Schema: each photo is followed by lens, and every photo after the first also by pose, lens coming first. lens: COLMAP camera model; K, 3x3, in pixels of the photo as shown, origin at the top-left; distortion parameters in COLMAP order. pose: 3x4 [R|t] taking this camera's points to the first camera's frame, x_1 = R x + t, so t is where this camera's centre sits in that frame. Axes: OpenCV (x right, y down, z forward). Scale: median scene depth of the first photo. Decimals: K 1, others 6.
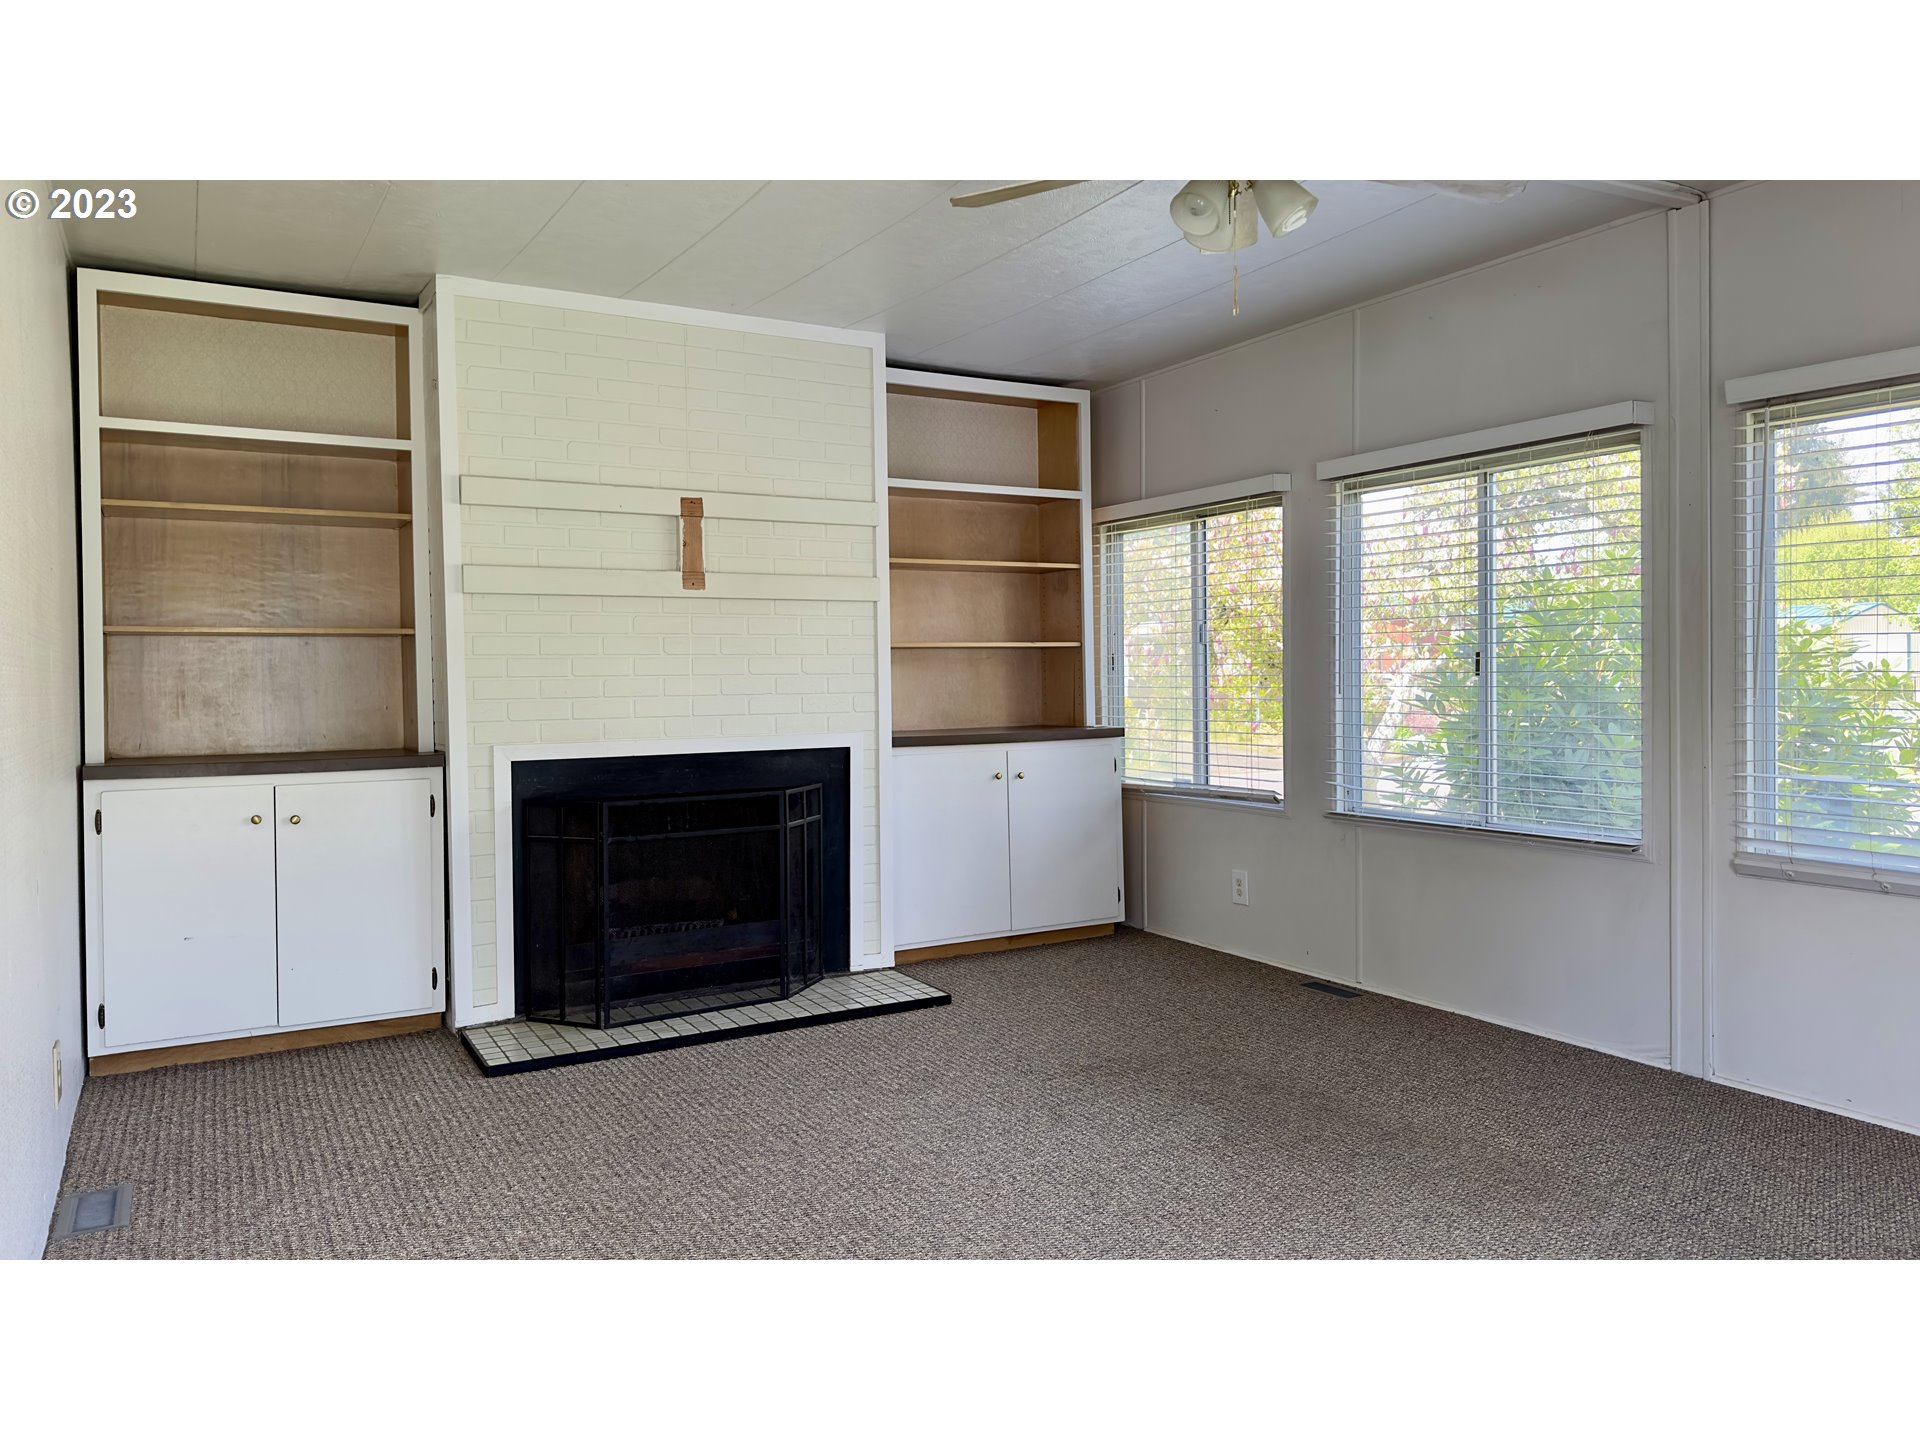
lens RADIAL K [[1341.3, 0, 908.1], [0, 1341.3, 689.6], [0, 0, 1]] dist [0.129369, -0.203380]
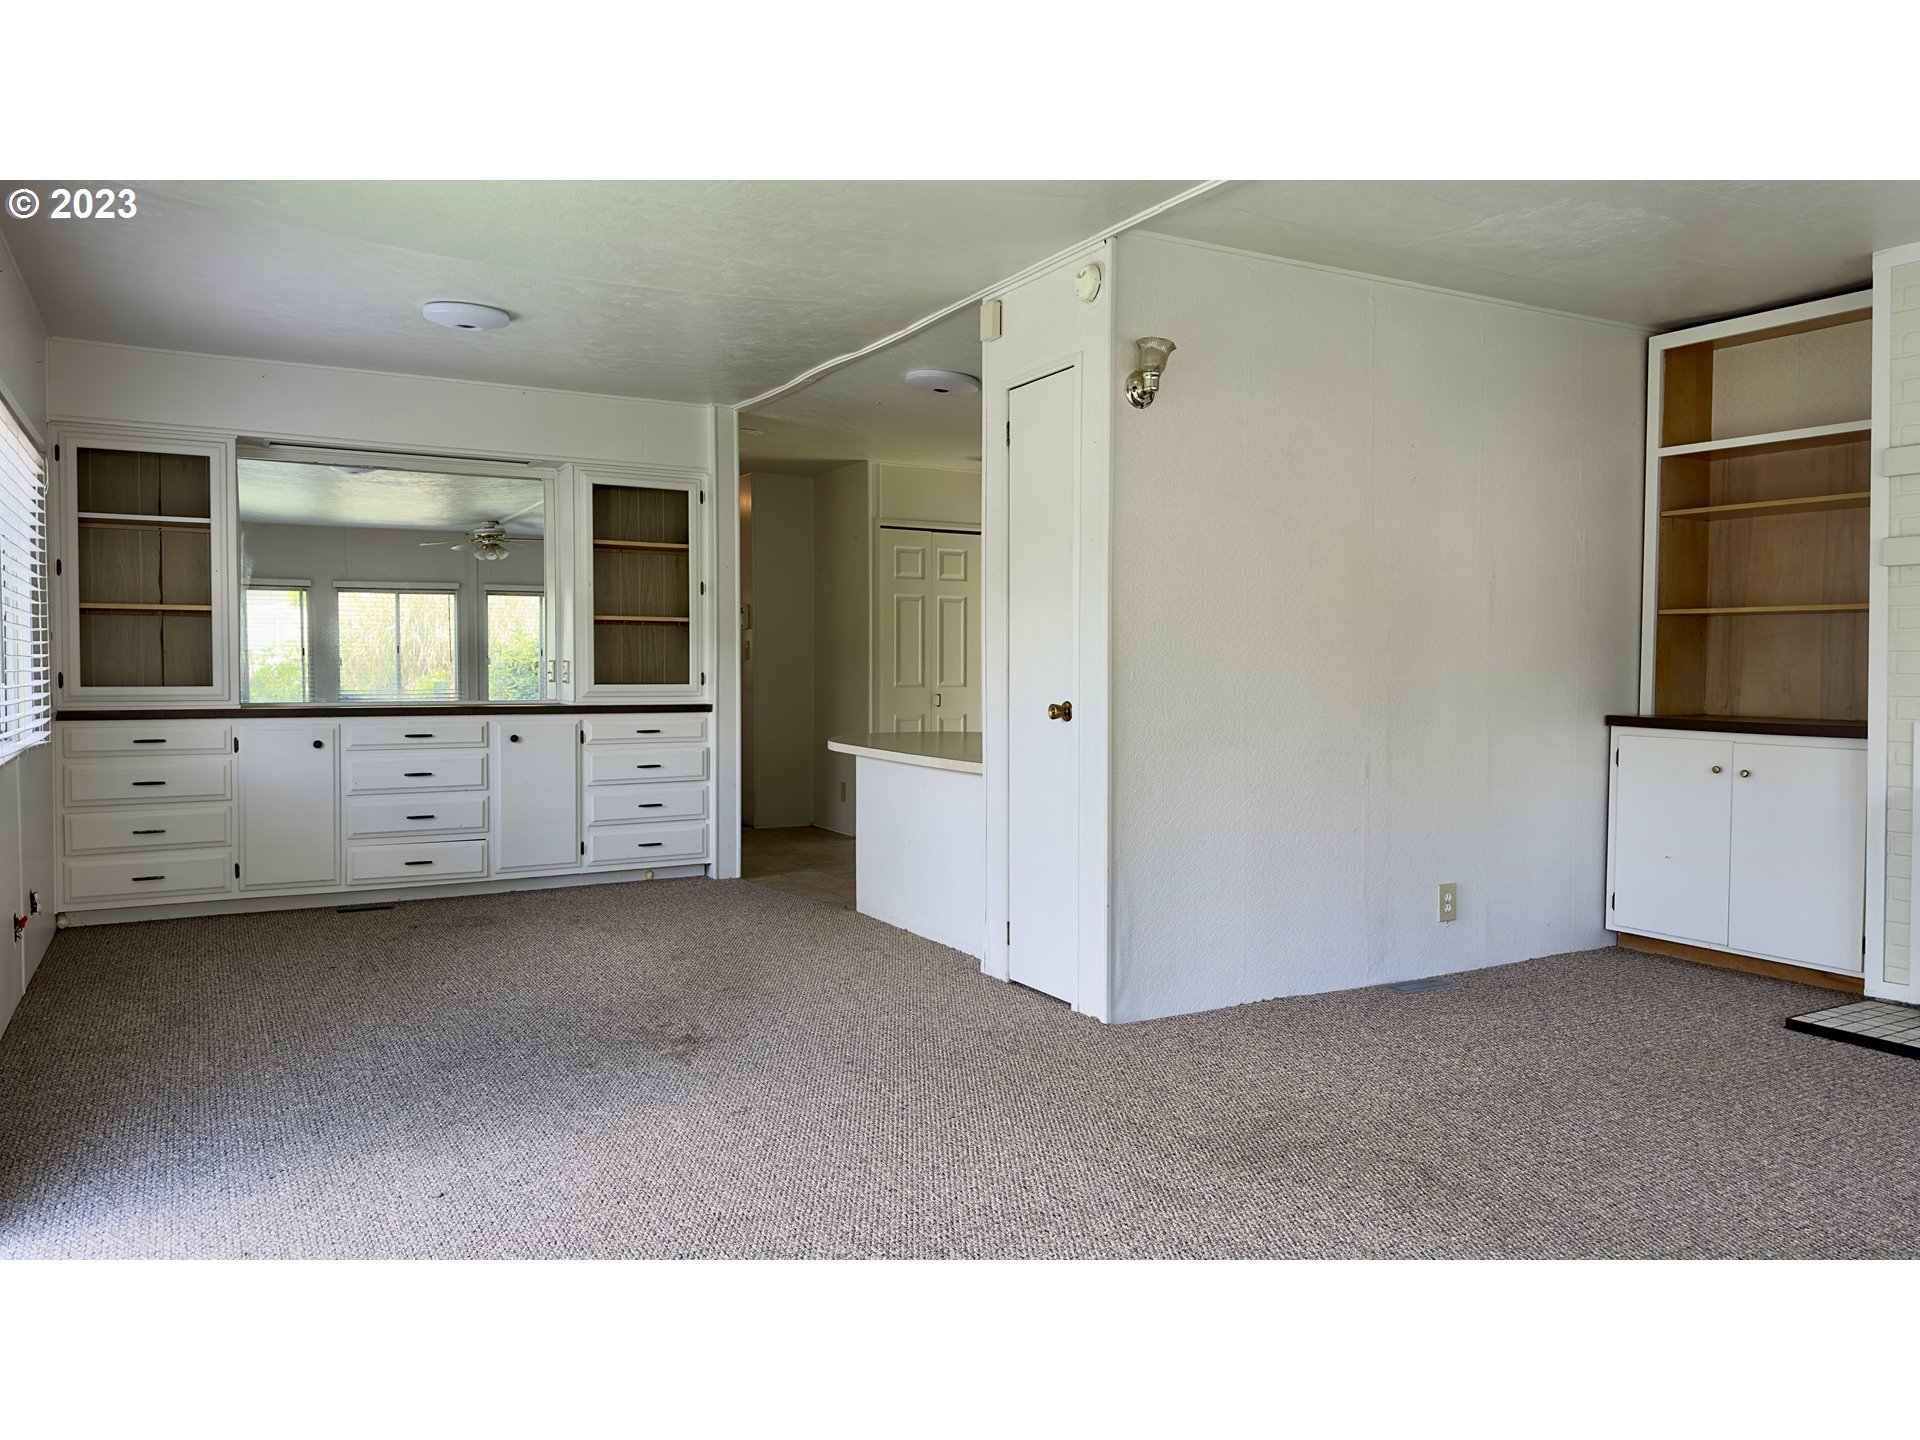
lens RADIAL K [[1330.3, 0, 976.7], [0, 1330.3, 706.2], [0, 0, 1]] dist [0.124726, -0.197731]
pose [[0.006573, 0.047026, -0.998872, 0.604417], [-0.014618, 0.998791, 0.046926, -0.005171], [0.999872, 0.014293, 0.007253, 0.298671]]
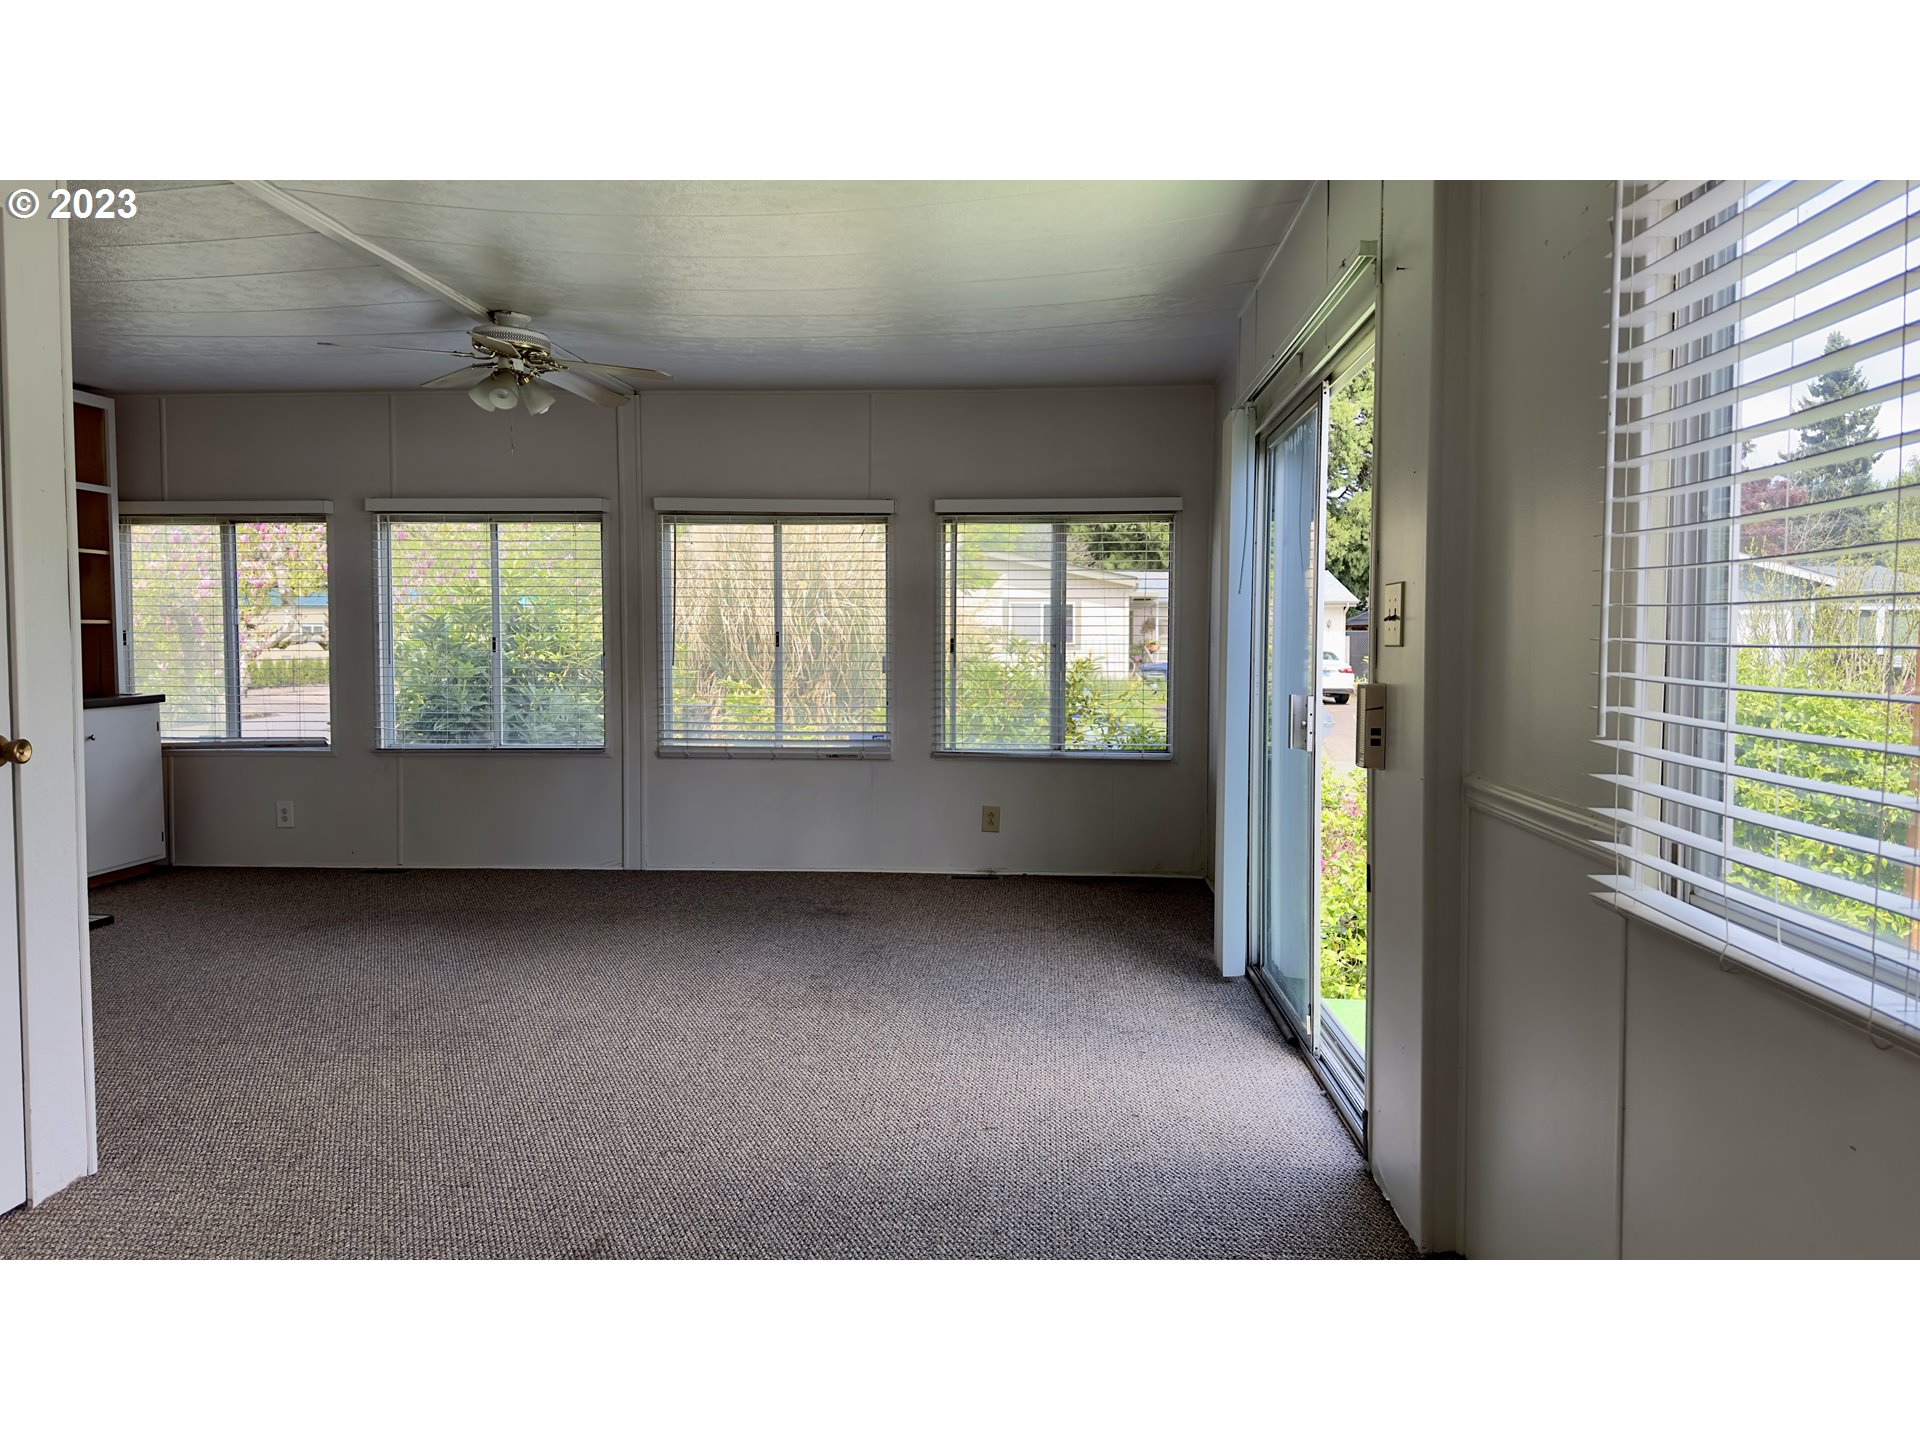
lens RADIAL K [[1330.3, 0, 976.7], [0, 1330.3, 706.2], [0, 0, 1]] dist [0.124726, -0.197731]
pose [[0.540603, -0.027475, 0.840829, -0.530172], [0.003116, 0.999525, 0.030657, 0.005279], [-0.841272, -0.013954, 0.540432, -0.278967]]
